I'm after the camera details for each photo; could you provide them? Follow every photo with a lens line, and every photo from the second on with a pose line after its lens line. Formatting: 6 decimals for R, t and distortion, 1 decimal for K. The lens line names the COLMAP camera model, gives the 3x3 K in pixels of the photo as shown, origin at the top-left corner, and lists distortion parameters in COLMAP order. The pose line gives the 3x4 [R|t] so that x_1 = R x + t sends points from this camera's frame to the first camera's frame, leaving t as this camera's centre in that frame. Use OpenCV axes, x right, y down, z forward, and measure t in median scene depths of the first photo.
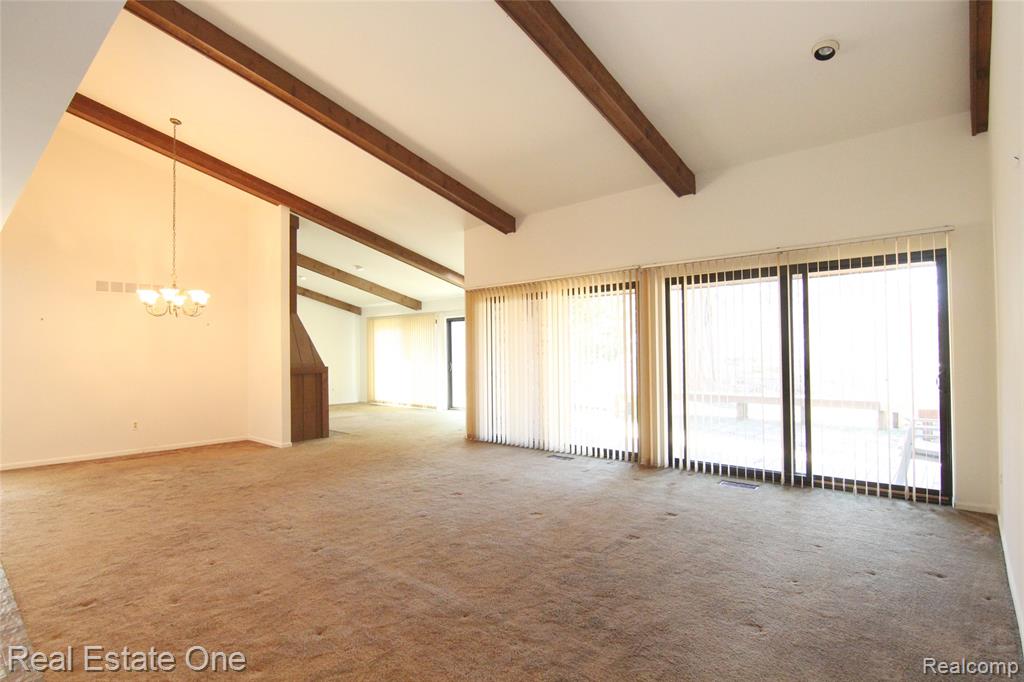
lens RADIAL K [[519.2, 0, 513.8], [0, 519.2, 342.5], [0, 0, 1]] dist [-0.005436, -0.002367]
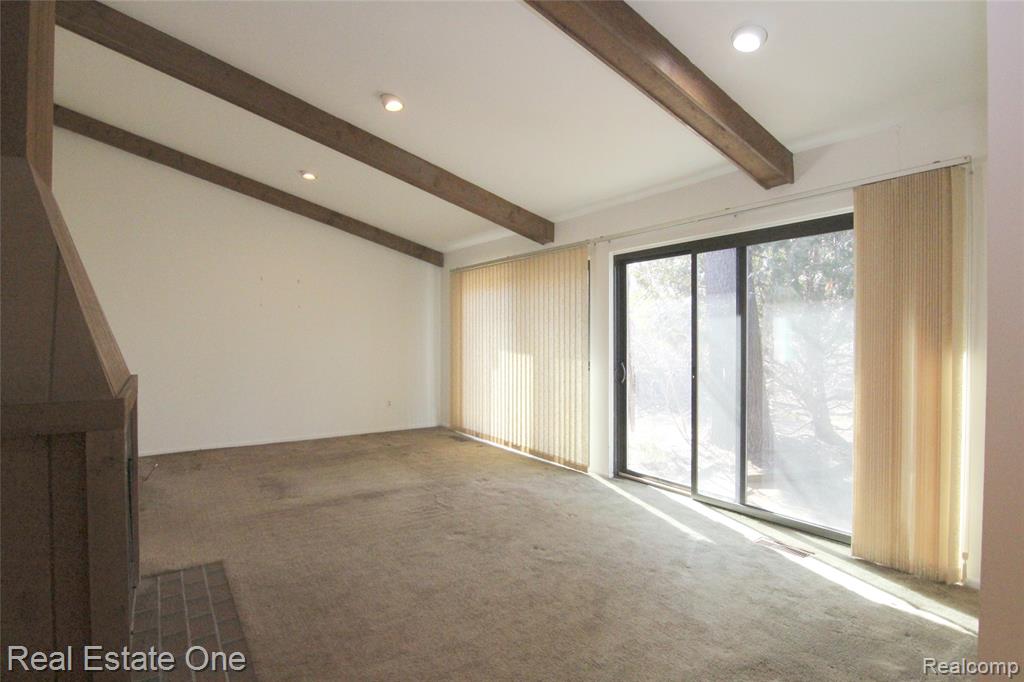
lens RADIAL K [[514.7, 0, 514.7], [0, 514.7, 342.9], [0, 0, 1]] dist [0.003629, 0.001030]
pose [[0.969703, 0.018731, -0.243569, -0.101550], [-0.010970, 0.999389, 0.033180, 0.009485], [0.244041, -0.029503, 0.969316, 0.561568]]
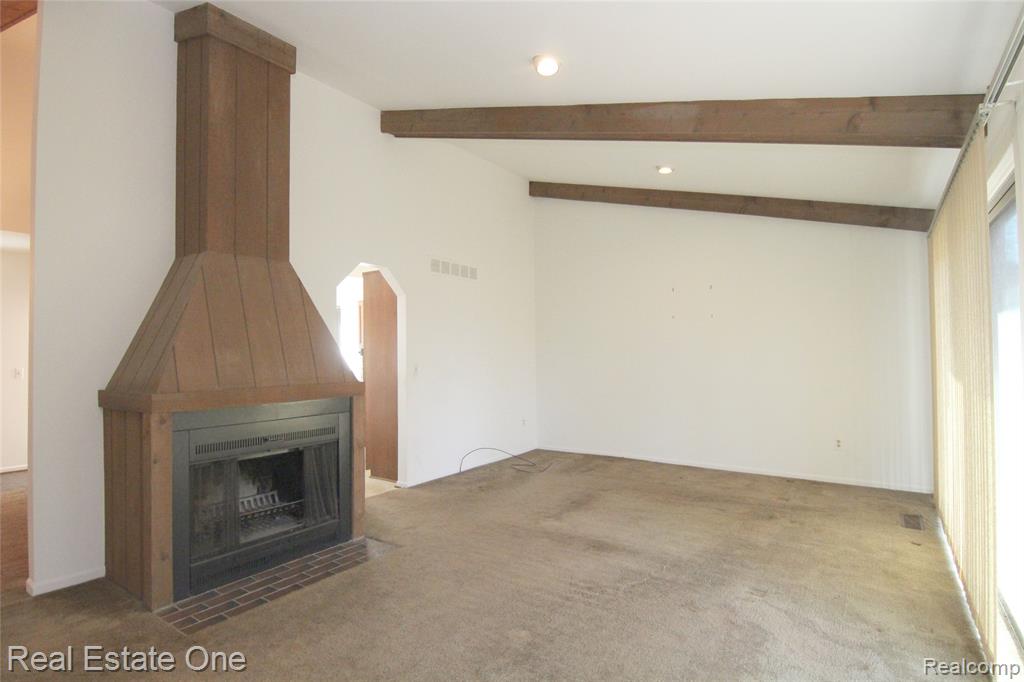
lens RADIAL K [[514.7, 0, 518.7], [0, 514.7, 344.5], [0, 0, 1]] dist [0.003629, 0.001030]
pose [[0.126744, -0.000901, -0.991935, -0.004019], [0.027840, 0.999609, 0.002649, 0.012260], [0.991545, -0.027951, 0.126720, 0.794267]]
